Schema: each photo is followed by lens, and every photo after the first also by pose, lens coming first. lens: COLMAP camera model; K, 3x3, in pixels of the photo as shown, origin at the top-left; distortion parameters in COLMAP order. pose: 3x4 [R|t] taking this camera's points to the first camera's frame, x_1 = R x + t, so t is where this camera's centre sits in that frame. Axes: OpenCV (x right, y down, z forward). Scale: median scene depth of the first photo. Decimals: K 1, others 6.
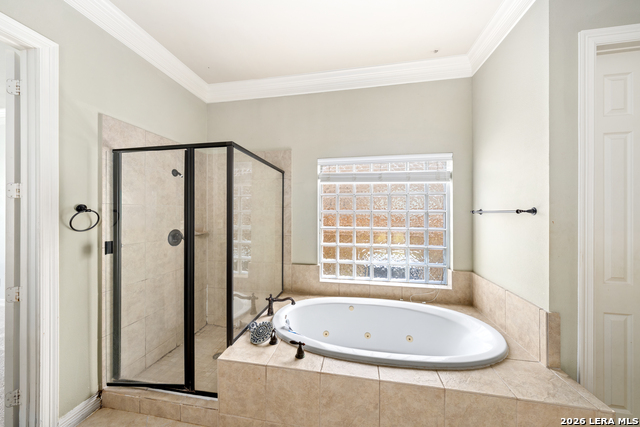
lens RADIAL K [[220.3, 0, 325.0], [0, 220.3, 212.1], [0, 0, 1]] dist [0.000472, 0.000258]
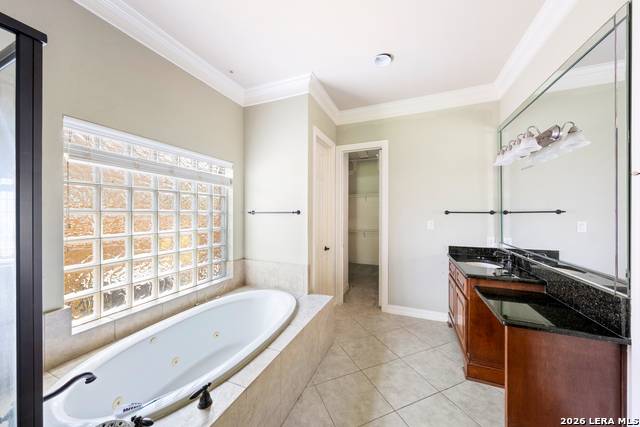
lens RADIAL K [[220.3, 0, 314.8], [0, 220.3, 213.4], [0, 0, 1]] dist [0.000472, 0.000258]
pose [[0.226190, 0.000704, 0.974083, -0.480005], [-0.001382, 0.999999, -0.000402, 0.003293], [-0.974082, -0.001256, 0.226191, 0.296988]]
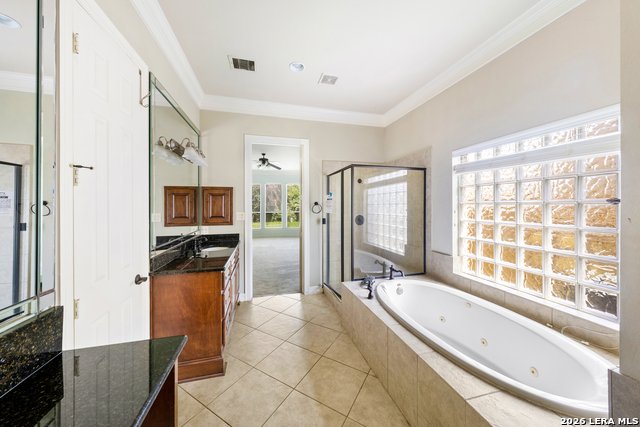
lens RADIAL K [[220.3, 0, 313.0], [0, 220.3, 205.7], [0, 0, 1]] dist [0.000472, 0.000258]
pose [[0.401239, -0.003672, -0.915966, 0.711854], [0.001982, 0.999993, -0.003140, 0.010690], [0.915971, -0.000556, 0.401243, 0.015581]]
